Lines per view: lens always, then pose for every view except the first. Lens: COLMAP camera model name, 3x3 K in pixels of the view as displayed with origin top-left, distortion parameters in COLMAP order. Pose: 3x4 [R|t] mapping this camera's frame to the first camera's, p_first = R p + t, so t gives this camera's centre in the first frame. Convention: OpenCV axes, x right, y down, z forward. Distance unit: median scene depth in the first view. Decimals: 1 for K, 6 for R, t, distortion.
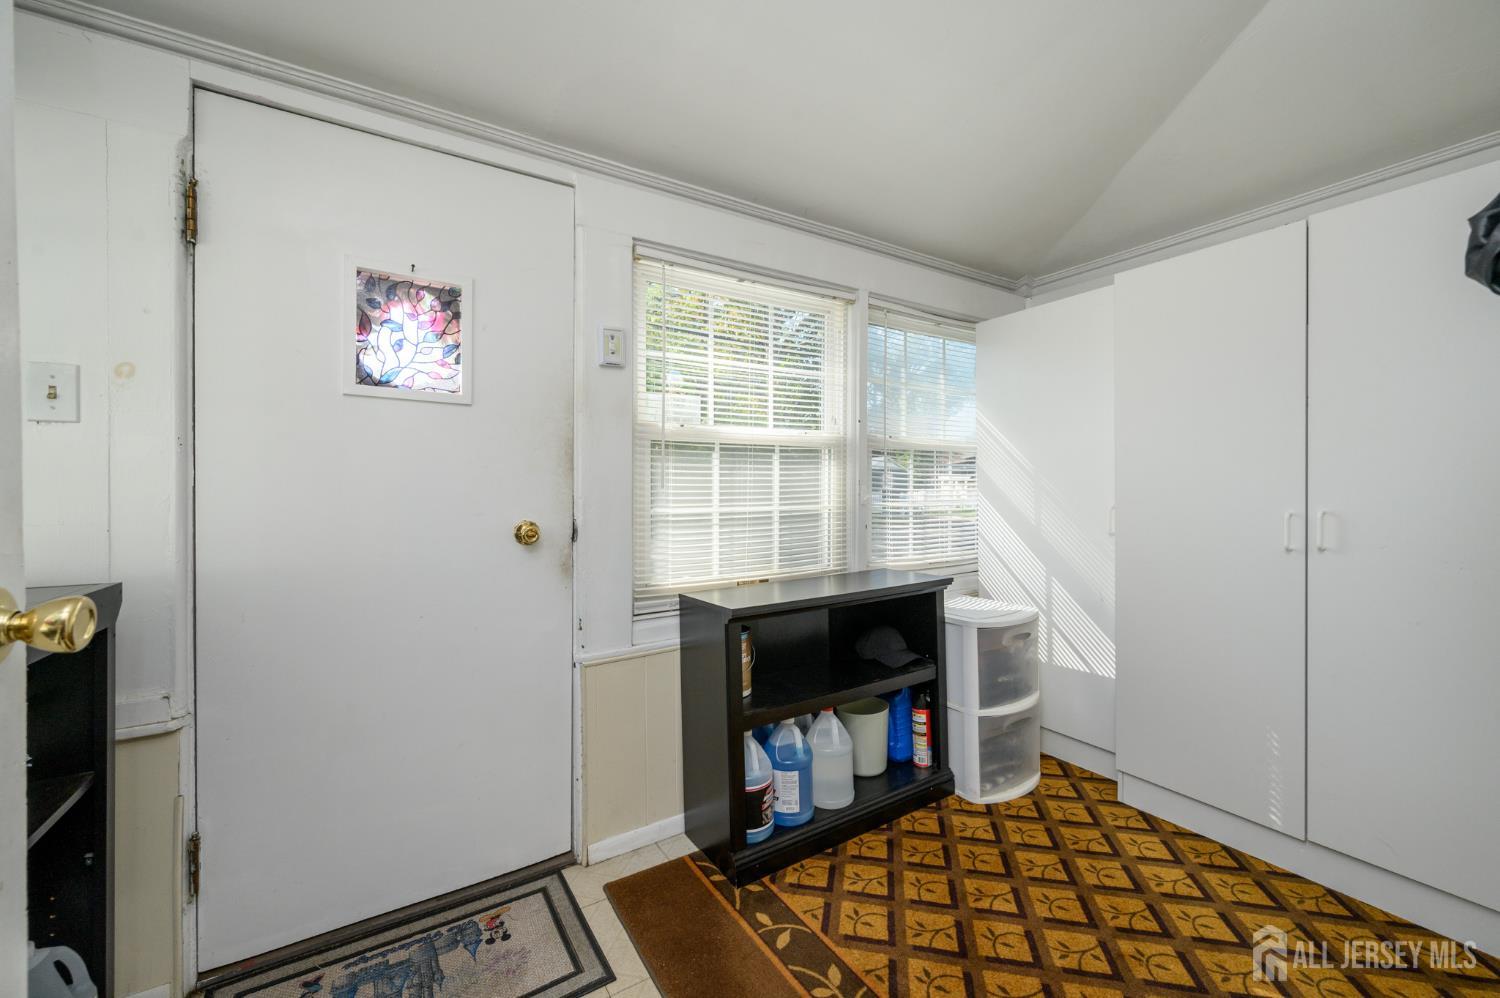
lens RADIAL K [[595.0, 0, 755.2], [0, 595.0, 492.2], [0, 0, 1]] dist [-0.001919, 0.001225]
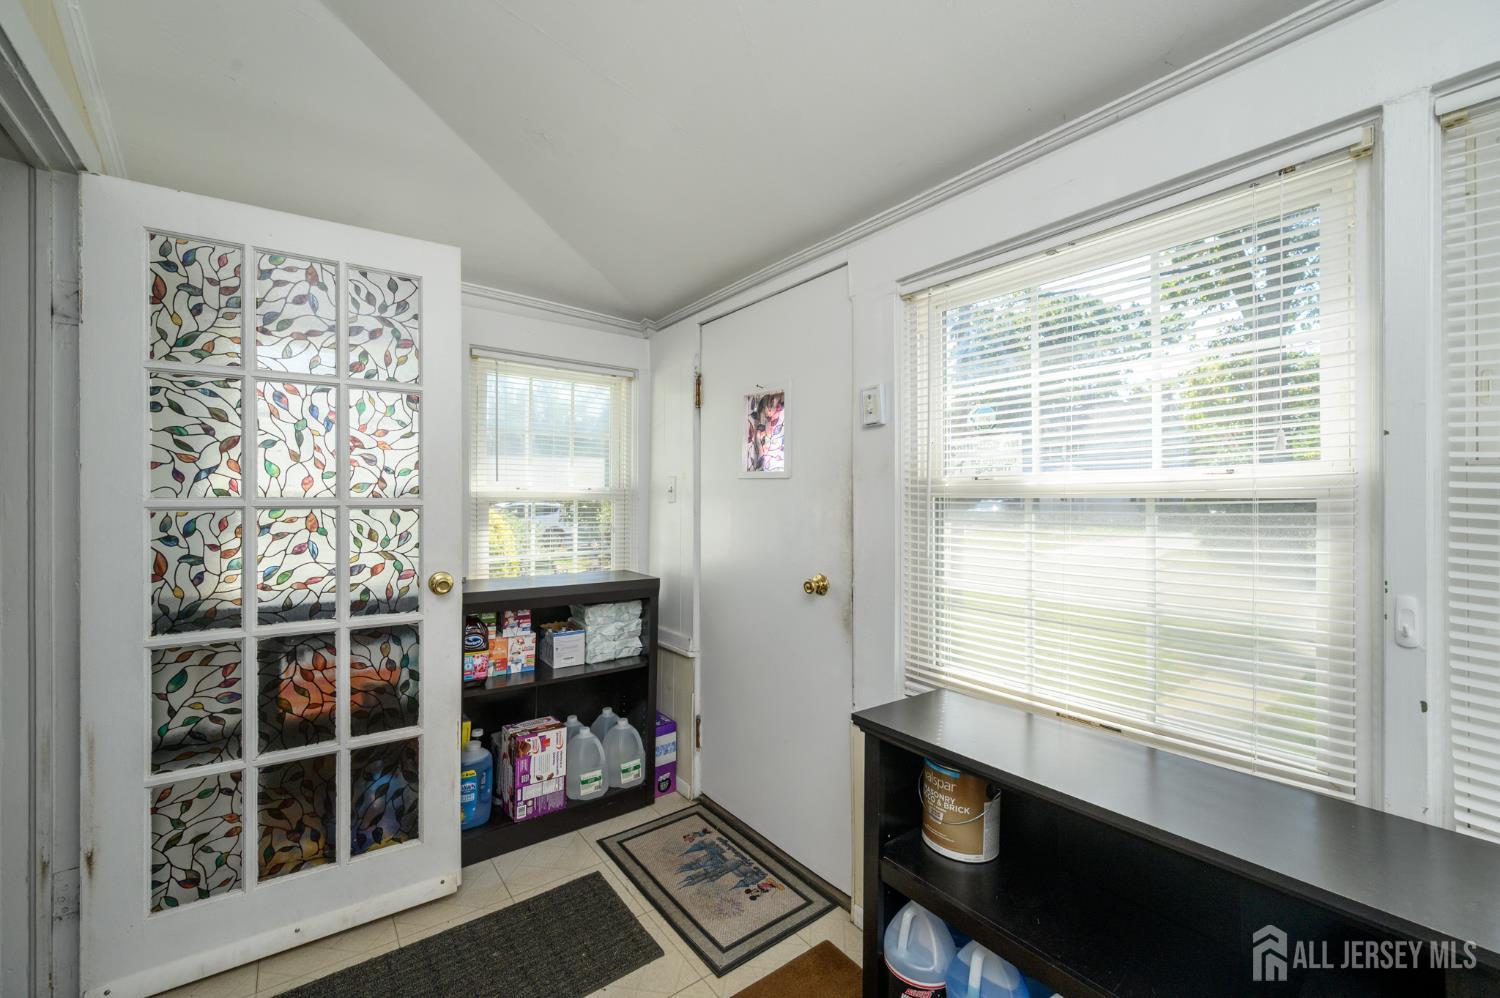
lens RADIAL K [[595.0, 0, 750.1], [0, 595.0, 500.7], [0, 0, 1]] dist [-0.001919, 0.001225]
pose [[0.085587, 0.004180, -0.996322, 0.758995], [-0.020704, 0.999783, 0.002416, -0.095751], [0.996116, 0.020421, 0.085655, 0.775304]]
